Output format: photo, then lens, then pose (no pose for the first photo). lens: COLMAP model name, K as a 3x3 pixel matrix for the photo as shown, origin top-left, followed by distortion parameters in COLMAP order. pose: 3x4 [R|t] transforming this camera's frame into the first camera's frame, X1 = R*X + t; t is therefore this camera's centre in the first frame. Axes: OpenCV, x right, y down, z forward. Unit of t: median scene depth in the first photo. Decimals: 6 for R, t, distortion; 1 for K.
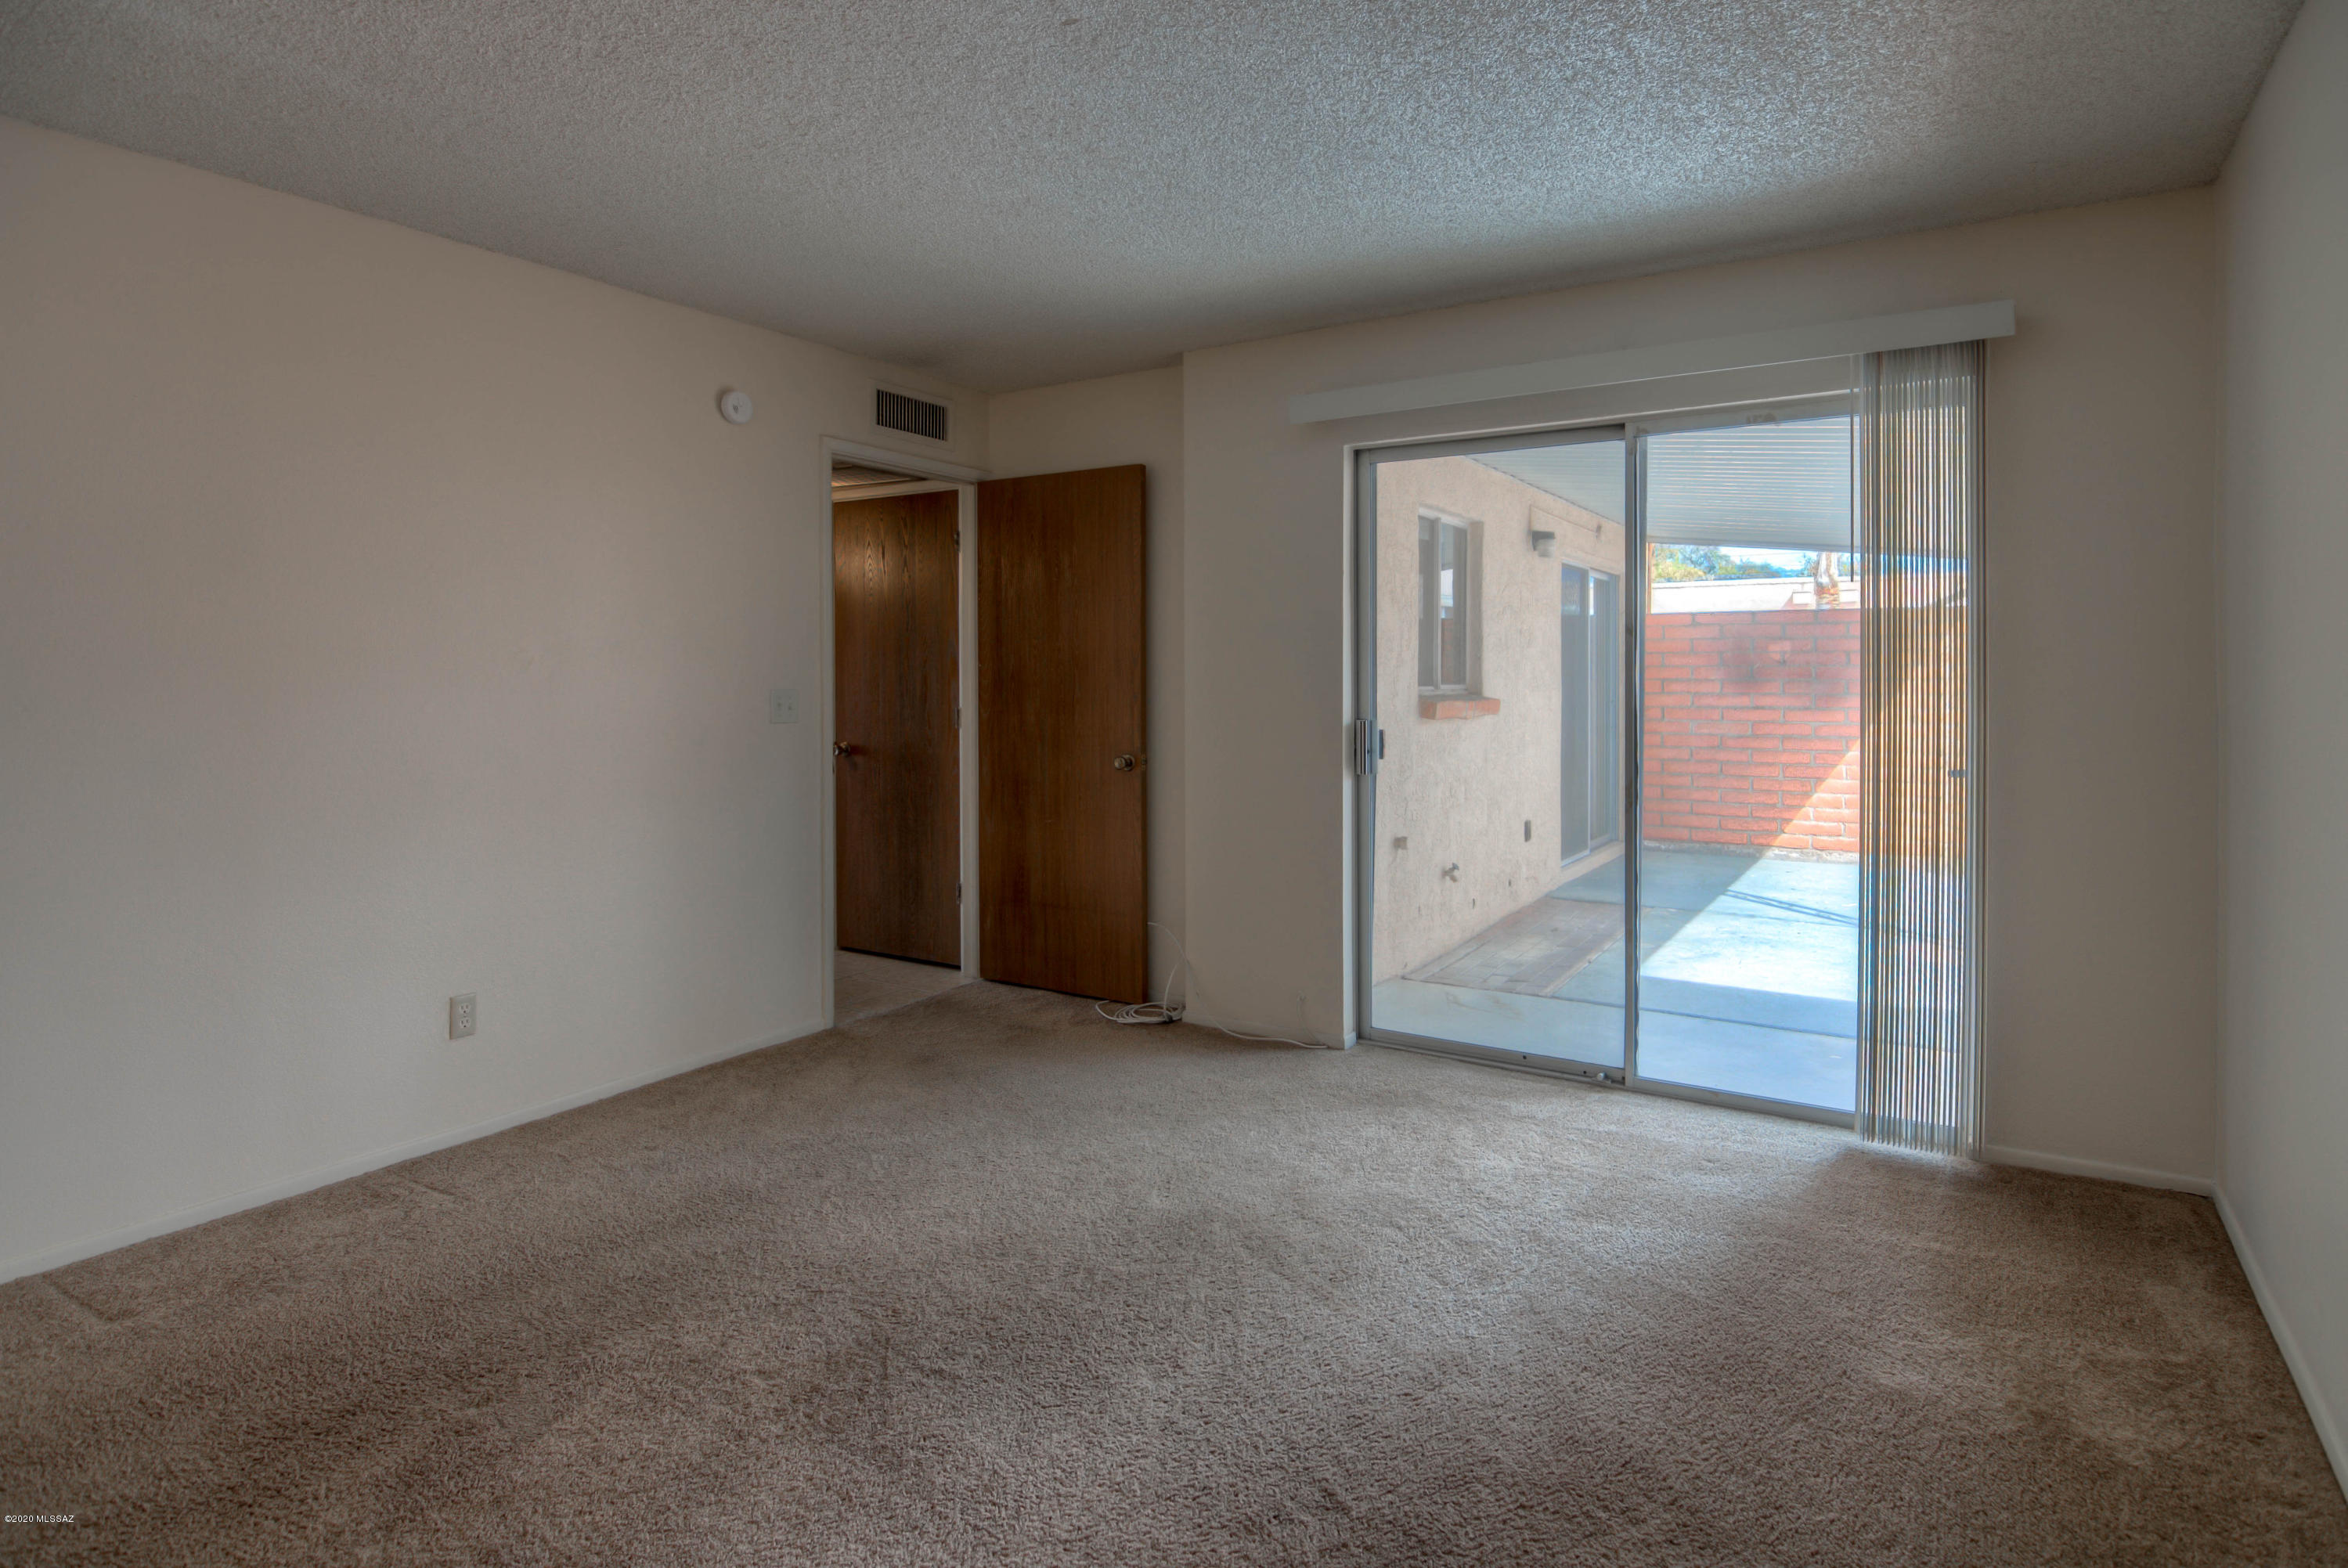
lens RADIAL K [[1226.2, 0, 1168.1], [0, 1226.2, 734.9], [0, 0, 1]] dist [-0.026350, -0.001302]
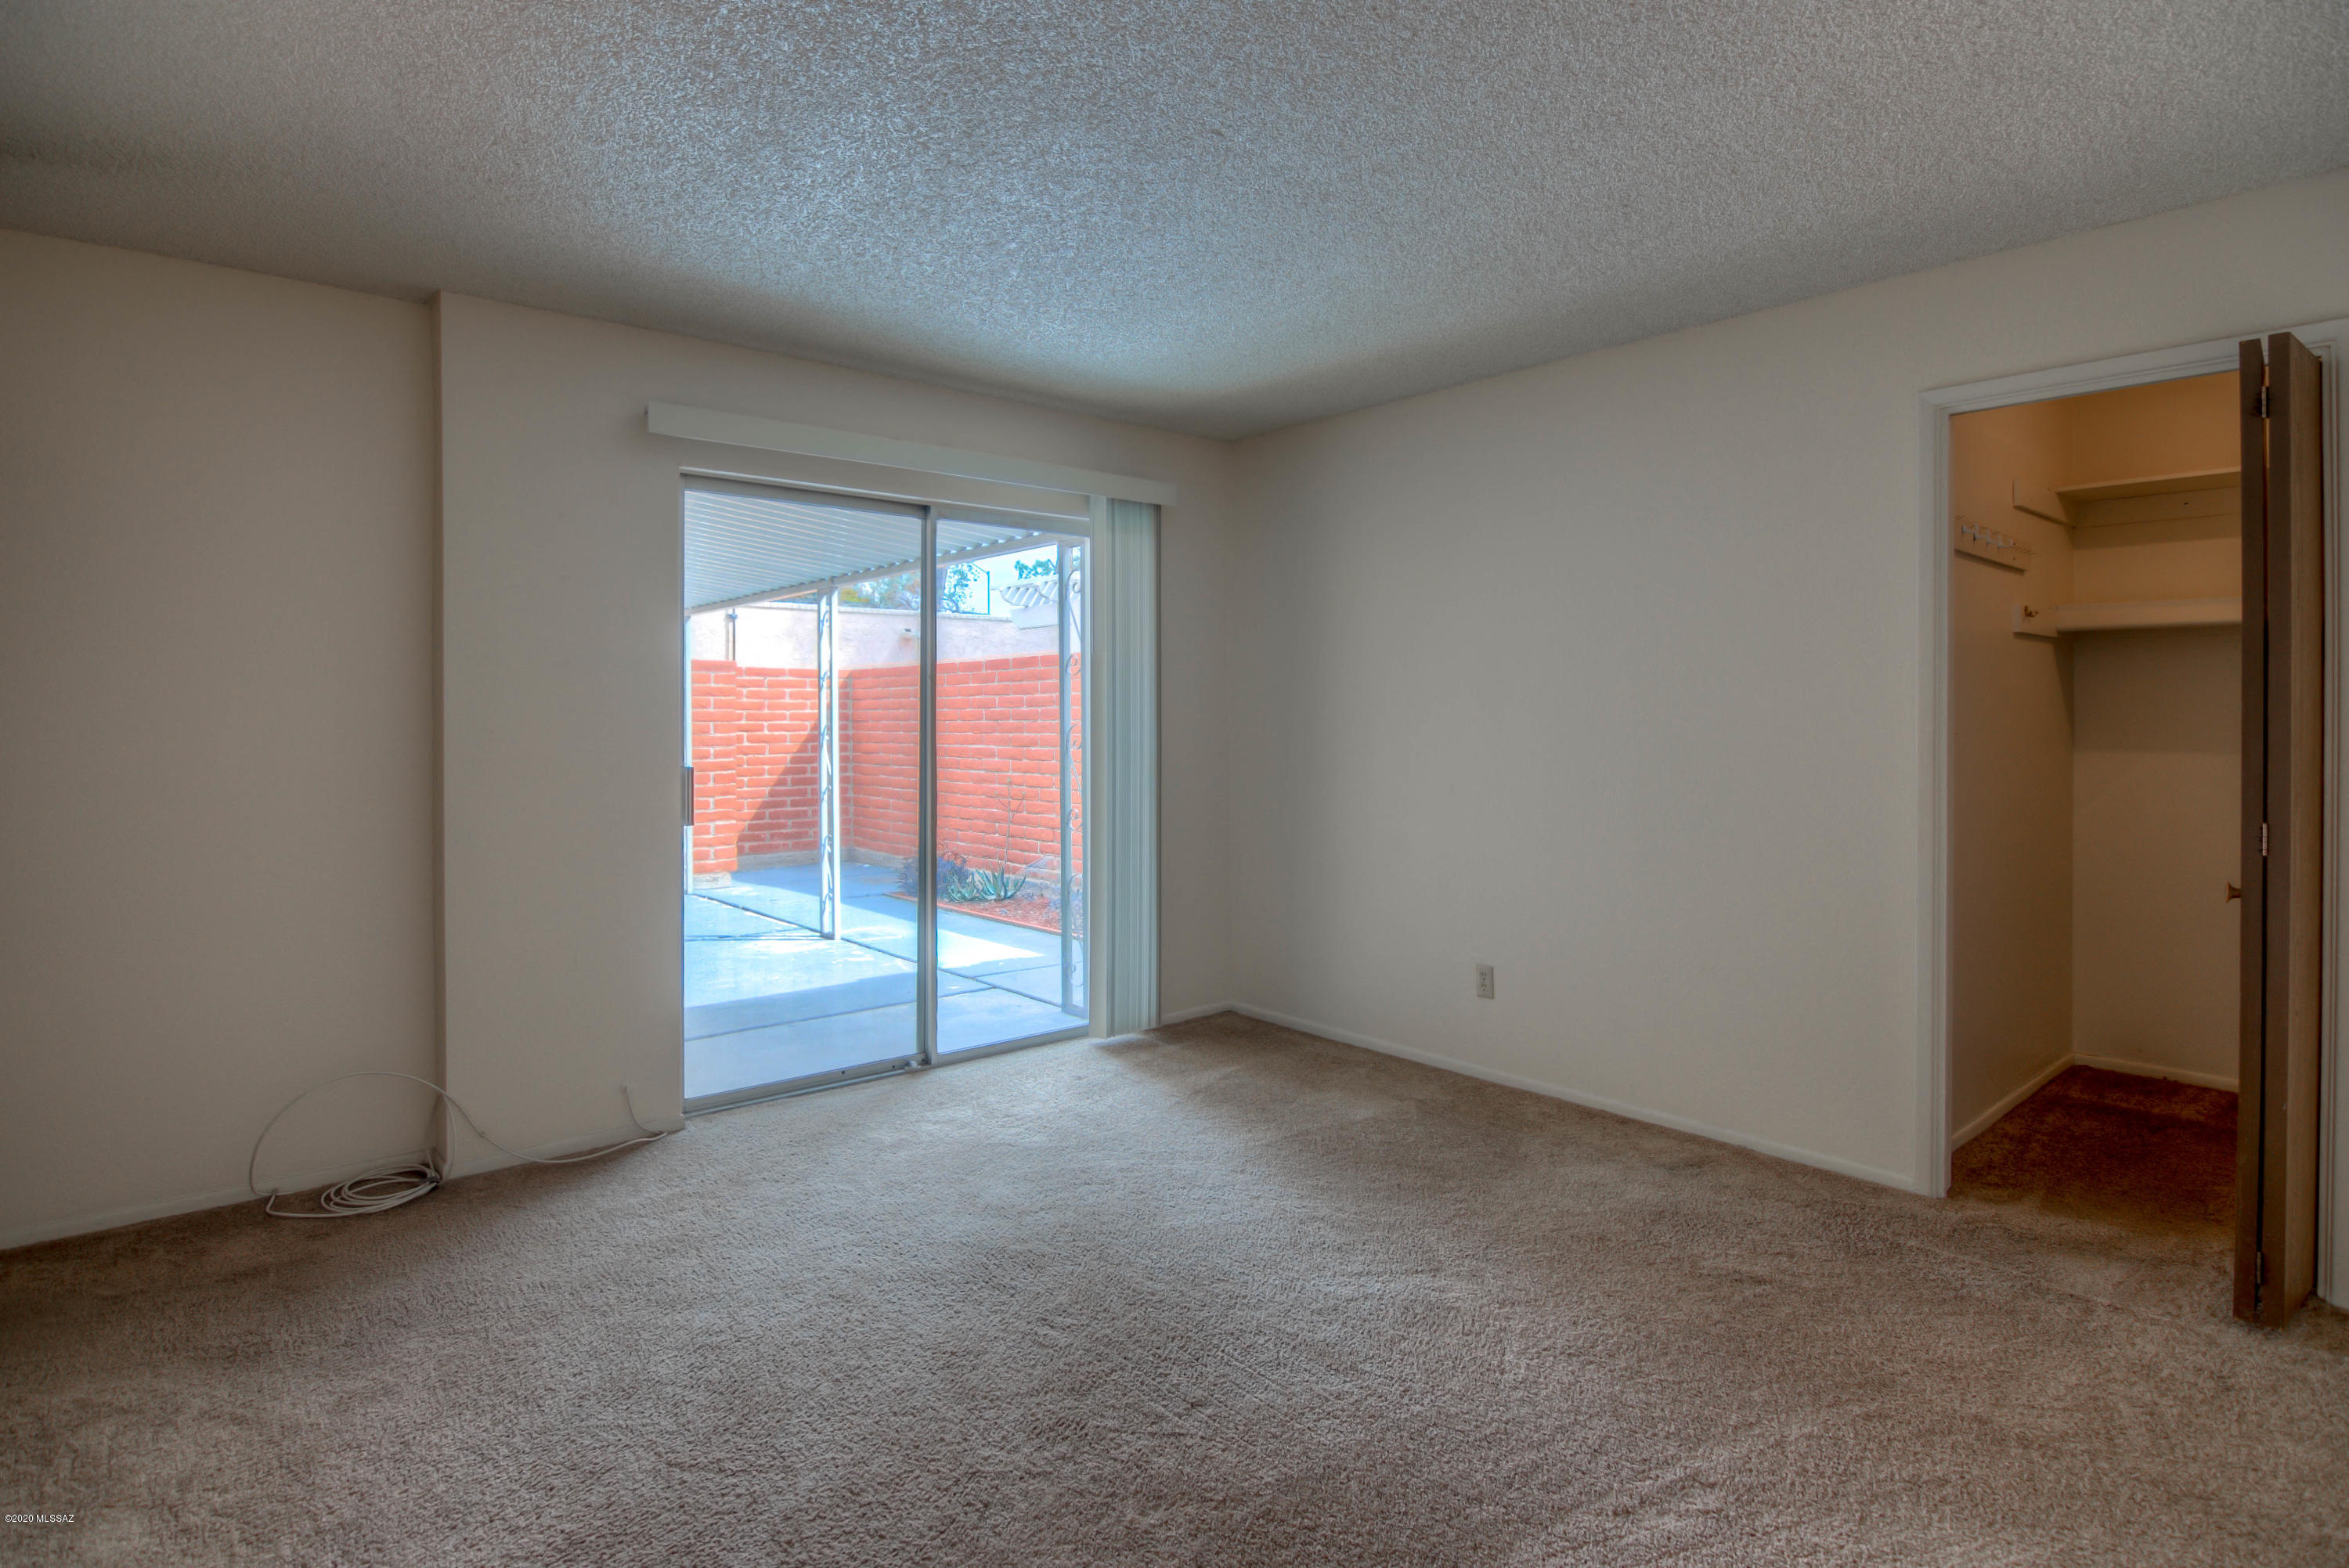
lens RADIAL K [[1226.7, 0, 1168.6], [0, 1226.7, 734.9], [0, 0, 1]] dist [-0.026350, -0.001302]
pose [[0.294614, -0.014314, 0.955509, -0.747788], [0.052316, 0.998630, -0.001171, -0.018796], [-0.954183, 0.050334, 0.294959, 0.455982]]
